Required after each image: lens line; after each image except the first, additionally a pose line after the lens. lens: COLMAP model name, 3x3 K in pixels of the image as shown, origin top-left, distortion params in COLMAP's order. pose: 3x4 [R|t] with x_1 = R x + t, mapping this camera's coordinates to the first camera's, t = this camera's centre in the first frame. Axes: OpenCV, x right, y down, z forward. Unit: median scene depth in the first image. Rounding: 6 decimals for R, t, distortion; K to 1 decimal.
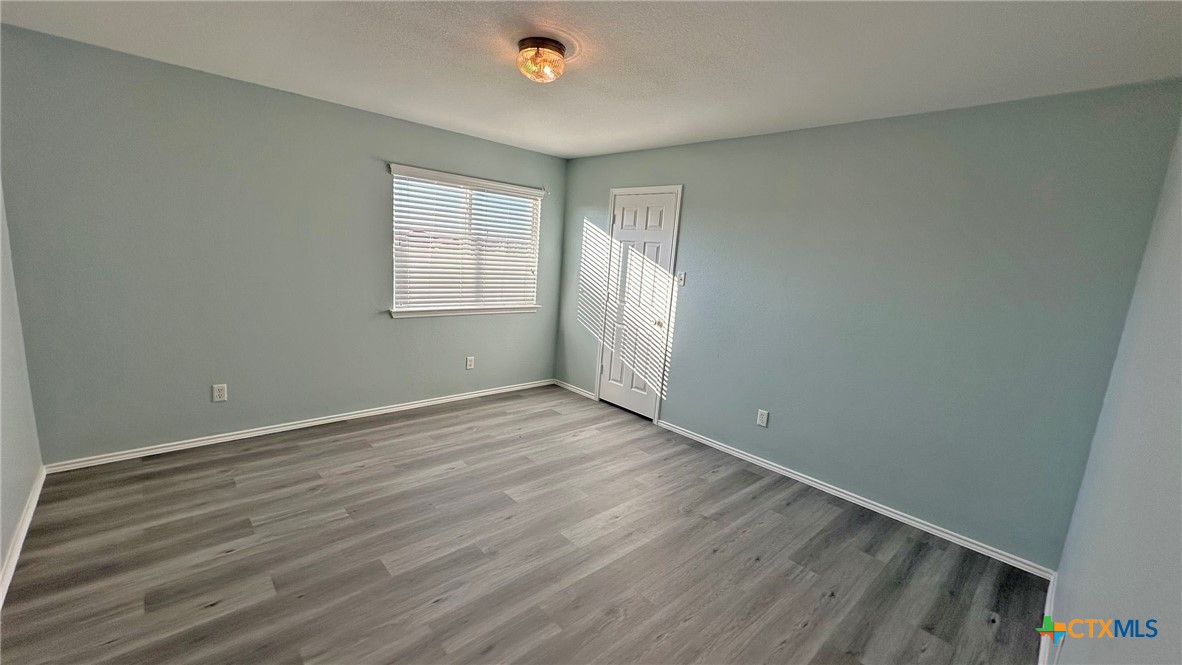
lens RADIAL K [[471.8, 0, 589.9], [0, 471.8, 332.2], [0, 0, 1]] dist [-0.002473, 0.000671]
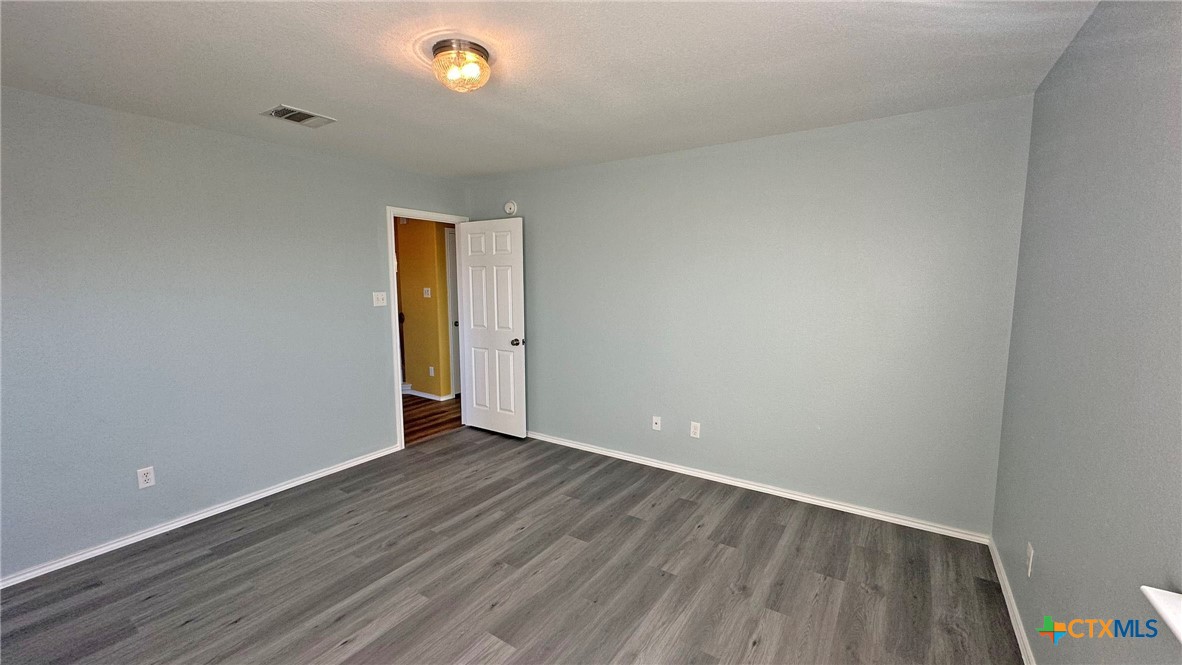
lens RADIAL K [[471.8, 0, 589.9], [0, 471.8, 332.2], [0, 0, 1]] dist [-0.002473, 0.000671]
pose [[-0.970803, -0.040326, -0.236464, -0.134764], [-0.103908, 0.959179, 0.263019, -0.334063], [0.216205, 0.279910, -0.935364, 1.867468]]
